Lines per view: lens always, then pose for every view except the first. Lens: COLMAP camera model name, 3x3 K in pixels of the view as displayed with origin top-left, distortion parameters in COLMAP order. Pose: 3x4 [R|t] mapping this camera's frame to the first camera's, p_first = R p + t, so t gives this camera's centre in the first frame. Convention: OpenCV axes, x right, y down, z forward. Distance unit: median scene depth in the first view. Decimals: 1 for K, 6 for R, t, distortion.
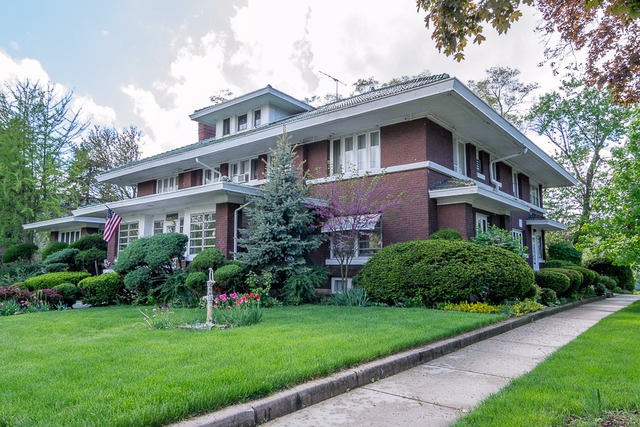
lens RADIAL K [[448.2, 0, 314.0], [0, 448.2, 217.0], [0, 0, 1]] dist [-0.008256, -0.015021]
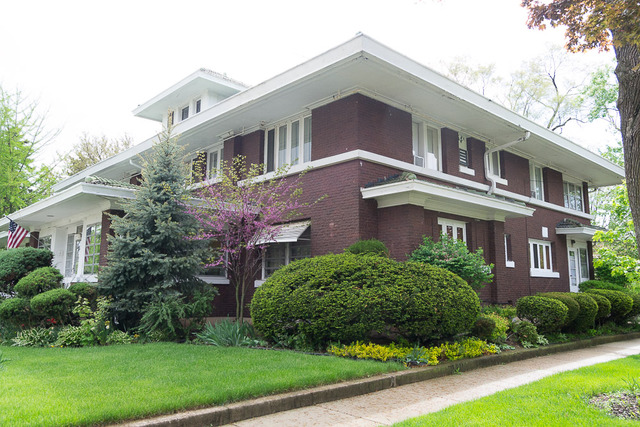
lens RADIAL K [[500.8, 0, 325.8], [0, 500.8, 213.7], [0, 0, 1]] dist [-0.032626, 0.028252]
pose [[0.992215, -0.018065, -0.123216, 0.298701], [0.013762, 0.999268, -0.035688, 0.011475], [0.123770, 0.033714, 0.991738, 0.160707]]
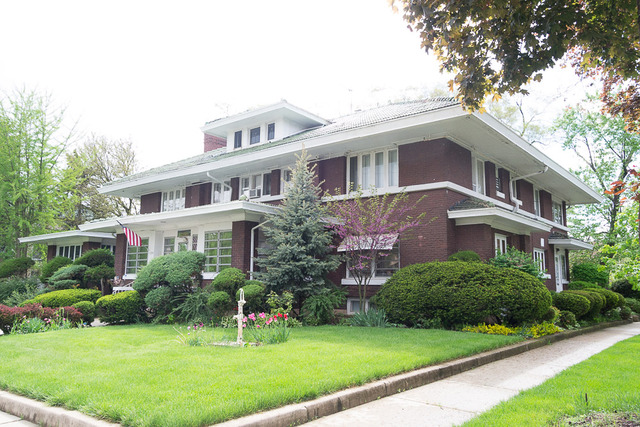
lens RADIAL K [[500.8, 0, 318.0], [0, 500.8, 212.7], [0, 0, 1]] dist [-0.032626, 0.028252]
pose [[0.999947, 0.010312, -0.000245, -0.030285], [-0.010315, 0.999456, -0.031342, -0.017627], [-0.000079, 0.031343, 0.999509, -0.106989]]
